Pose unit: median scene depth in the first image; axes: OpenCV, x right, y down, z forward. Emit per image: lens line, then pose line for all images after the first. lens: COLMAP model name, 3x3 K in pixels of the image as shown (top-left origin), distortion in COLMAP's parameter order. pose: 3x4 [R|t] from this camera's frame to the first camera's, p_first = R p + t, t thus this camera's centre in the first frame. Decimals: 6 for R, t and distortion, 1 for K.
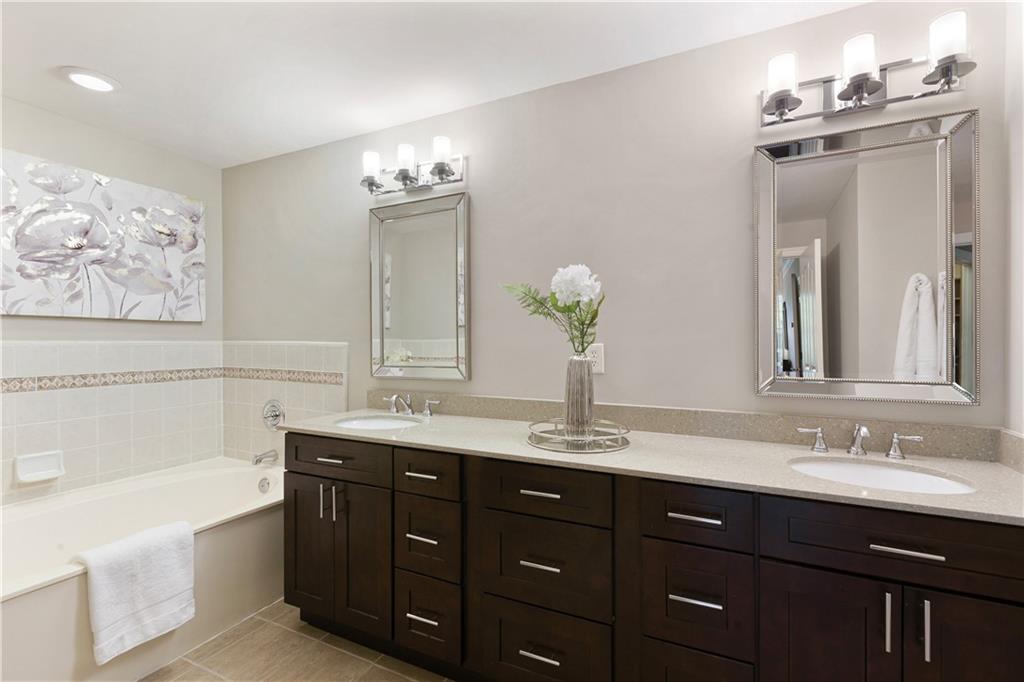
lens RADIAL K [[468.3, 0, 529.8], [0, 468.3, 343.7], [0, 0, 1]] dist [0.001615, 0.002428]
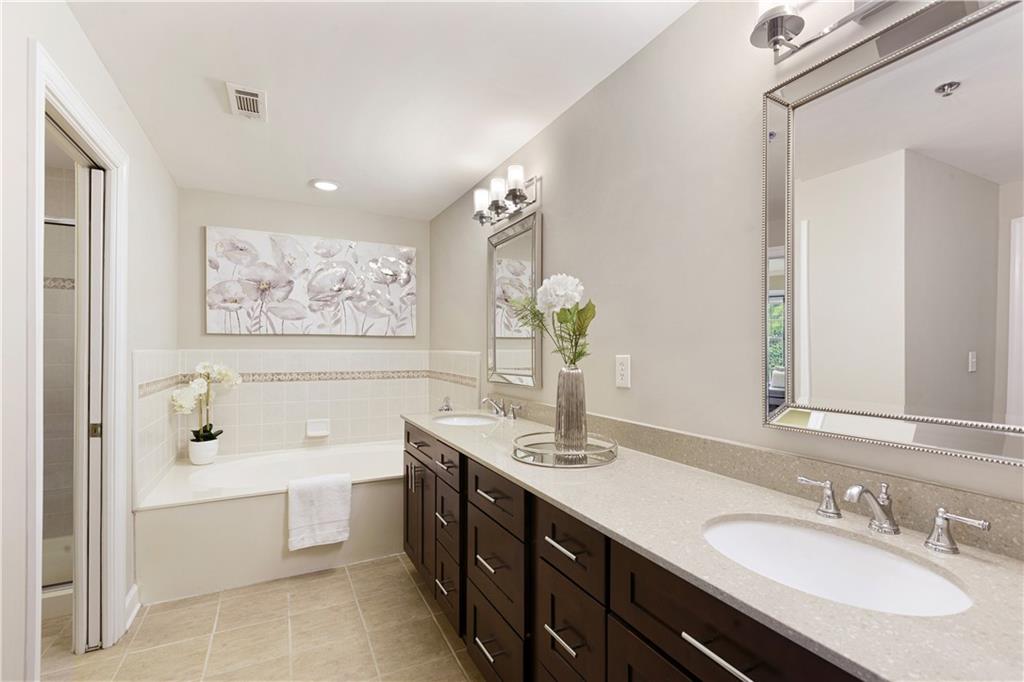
lens RADIAL K [[468.3, 0, 534.1], [0, 468.3, 352.9], [0, 0, 1]] dist [0.001615, 0.002428]
pose [[0.804629, 0.007681, -0.593728, 0.482823], [-0.008477, 0.999963, 0.001449, -0.004121], [0.593717, 0.003867, 0.804665, 0.136963]]
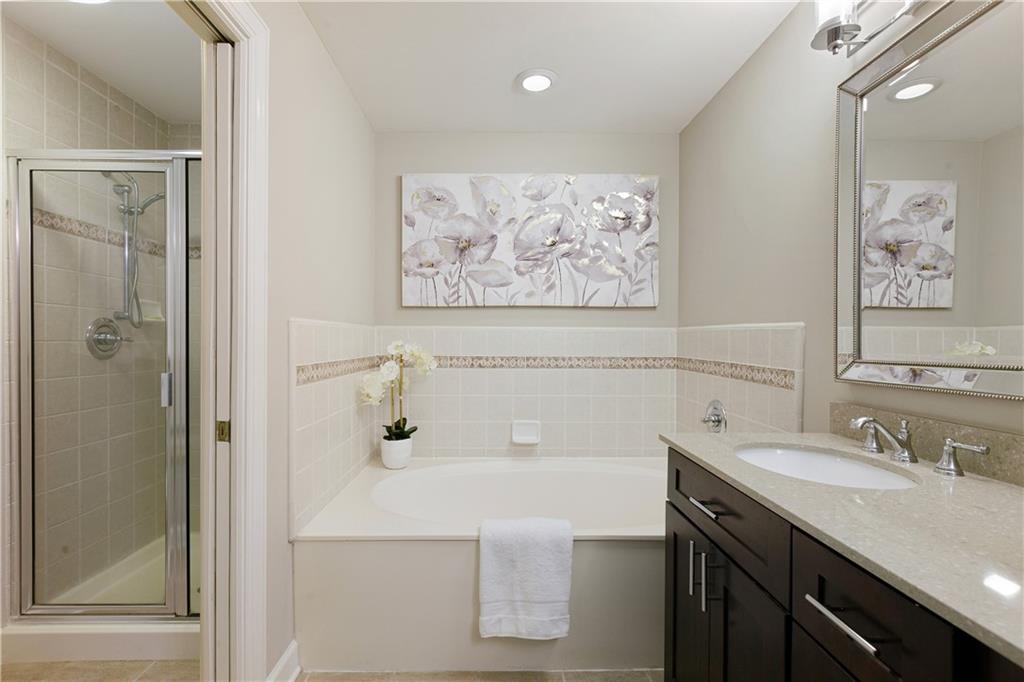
lens RADIAL K [[468.3, 0, 501.1], [0, 468.3, 346.0], [0, 0, 1]] dist [0.001615, 0.002428]
pose [[0.424797, 0.013476, -0.905188, 0.008231], [-0.010442, 0.999896, 0.009986, 0.030028], [0.905229, 0.005210, 0.424893, 0.412418]]
